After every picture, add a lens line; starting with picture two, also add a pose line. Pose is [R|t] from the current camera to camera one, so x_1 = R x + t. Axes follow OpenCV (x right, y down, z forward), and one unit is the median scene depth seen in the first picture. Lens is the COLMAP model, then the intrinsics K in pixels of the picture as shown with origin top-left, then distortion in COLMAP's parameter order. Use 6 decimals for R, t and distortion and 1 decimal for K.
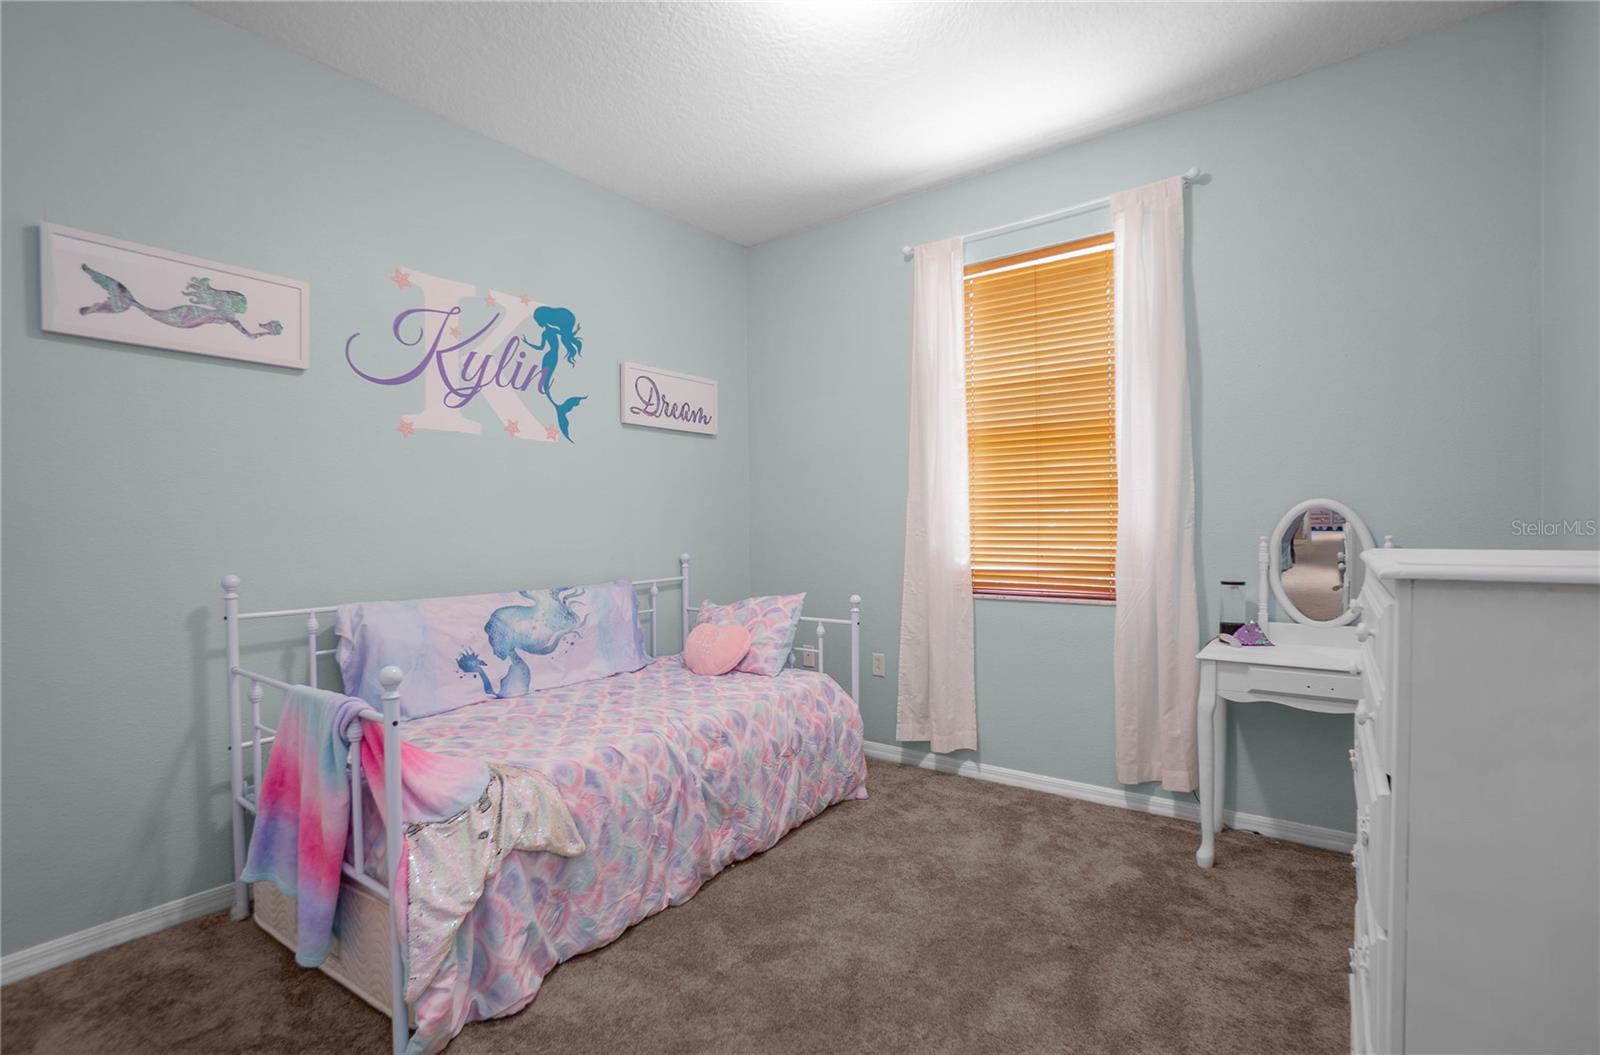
lens RADIAL K [[758.2, 0, 778.7], [0, 758.2, 527.8], [0, 0, 1]] dist [-0.059219, 0.026440]
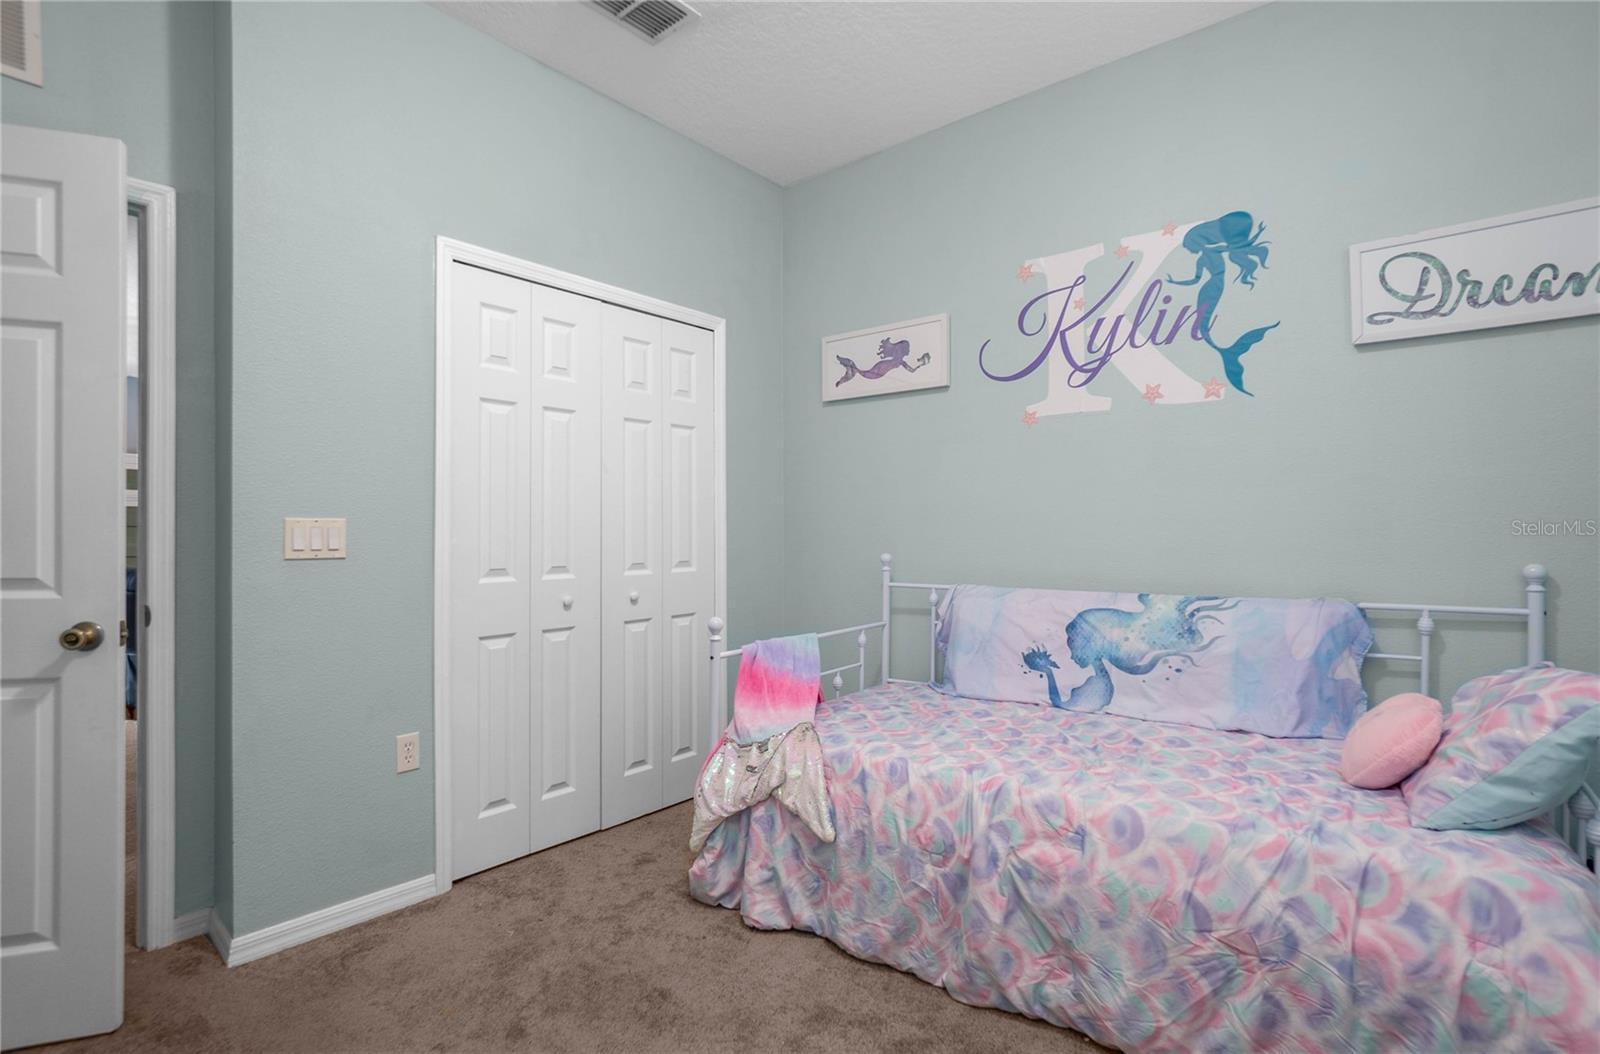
lens RADIAL K [[758.2, 0, 778.7], [0, 758.2, 527.3], [0, 0, 1]] dist [-0.059219, 0.026440]
pose [[-0.044836, 0.009102, -0.998953, 0.507418], [0.007568, 0.999933, 0.008771, 0.002013], [0.998966, -0.007167, -0.044902, 0.669744]]
